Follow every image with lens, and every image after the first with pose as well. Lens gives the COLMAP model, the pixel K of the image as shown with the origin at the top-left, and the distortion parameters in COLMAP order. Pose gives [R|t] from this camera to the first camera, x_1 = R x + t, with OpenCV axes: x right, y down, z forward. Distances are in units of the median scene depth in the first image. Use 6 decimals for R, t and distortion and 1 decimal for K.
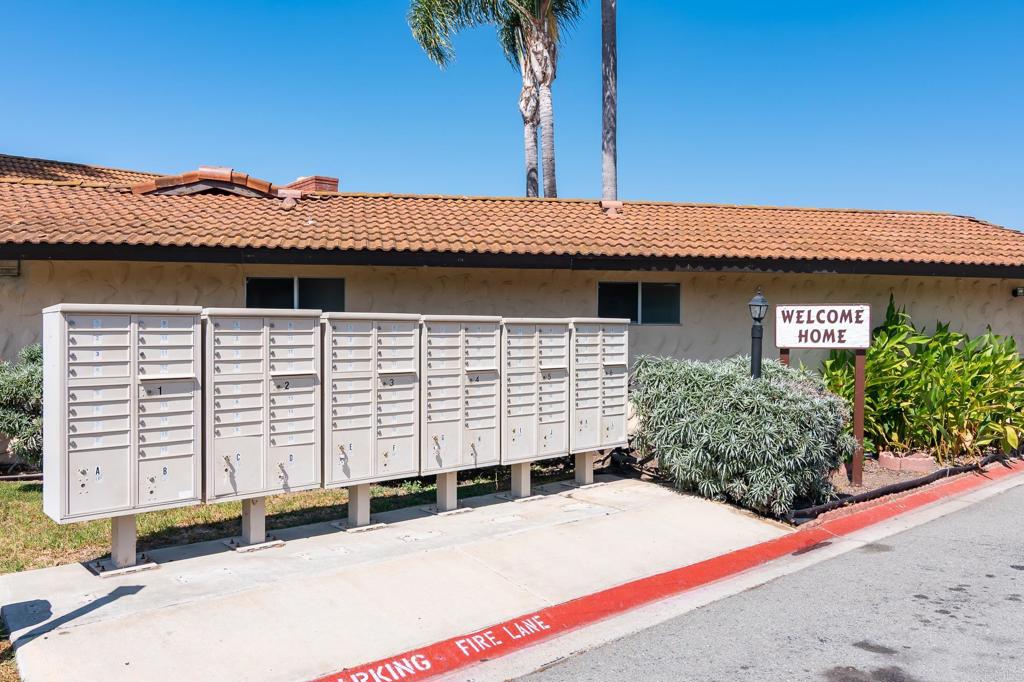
lens RADIAL K [[770.5, 0, 512.0], [0, 770.5, 341.0], [0, 0, 1]] dist [0.000596, -0.001751]
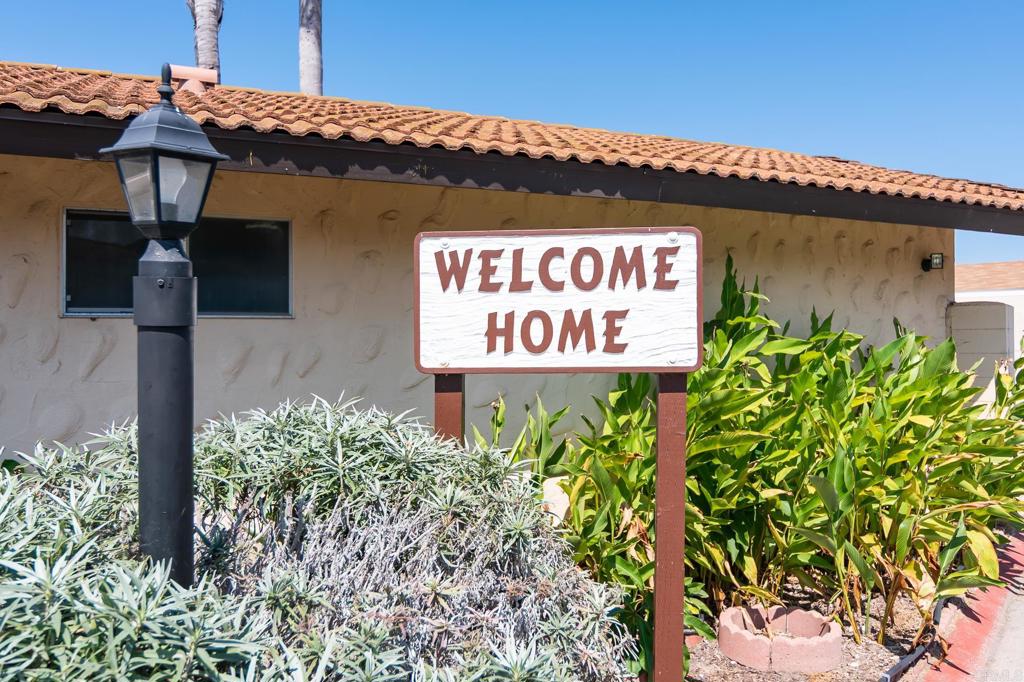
lens RADIAL K [[827.5, 0, 512.0], [0, 827.5, 341.0], [0, 0, 1]] dist [0.009474, 0.002376]
pose [[0.974342, -0.006511, 0.224979, 0.302980], [0.010979, 0.999766, -0.018617, 0.003268], [-0.224805, 0.020610, 0.974186, 0.663609]]
